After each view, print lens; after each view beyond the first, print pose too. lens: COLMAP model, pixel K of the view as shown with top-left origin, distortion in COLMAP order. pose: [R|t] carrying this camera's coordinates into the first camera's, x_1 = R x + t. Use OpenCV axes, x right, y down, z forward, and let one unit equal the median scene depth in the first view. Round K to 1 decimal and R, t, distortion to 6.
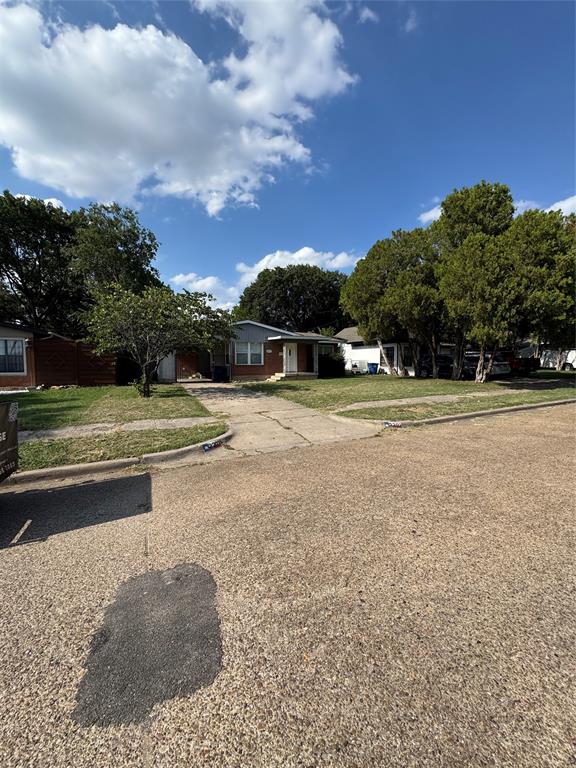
lens RADIAL K [[307.1, 0, 289.3], [0, 307.1, 383.2], [0, 0, 1]] dist [-0.002737, 0.000447]
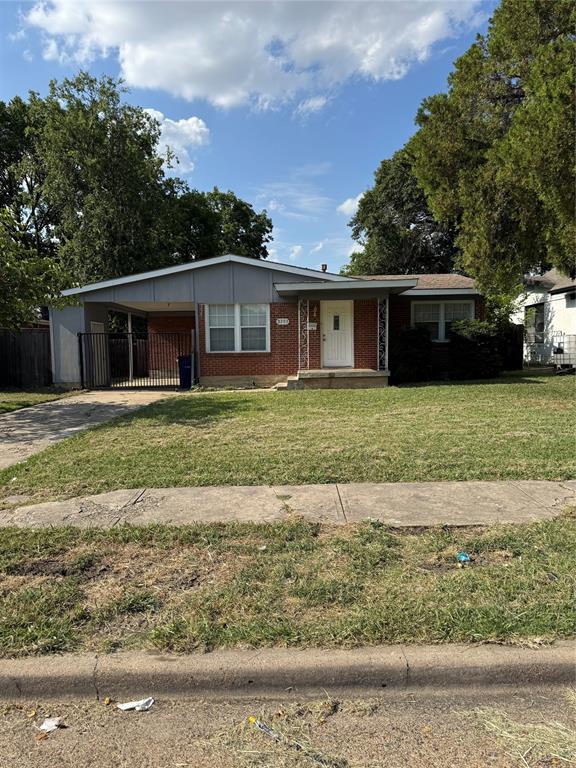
lens RADIAL K [[528.9, 0, 287.5], [0, 528.9, 385.0], [0, 0, 1]] dist [0.041013, 0.000787]
pose [[0.887977, 0.022175, -0.459353, 0.295624], [-0.014610, 0.999693, 0.020018, -0.027148], [0.459656, -0.011065, 0.888028, 0.318903]]
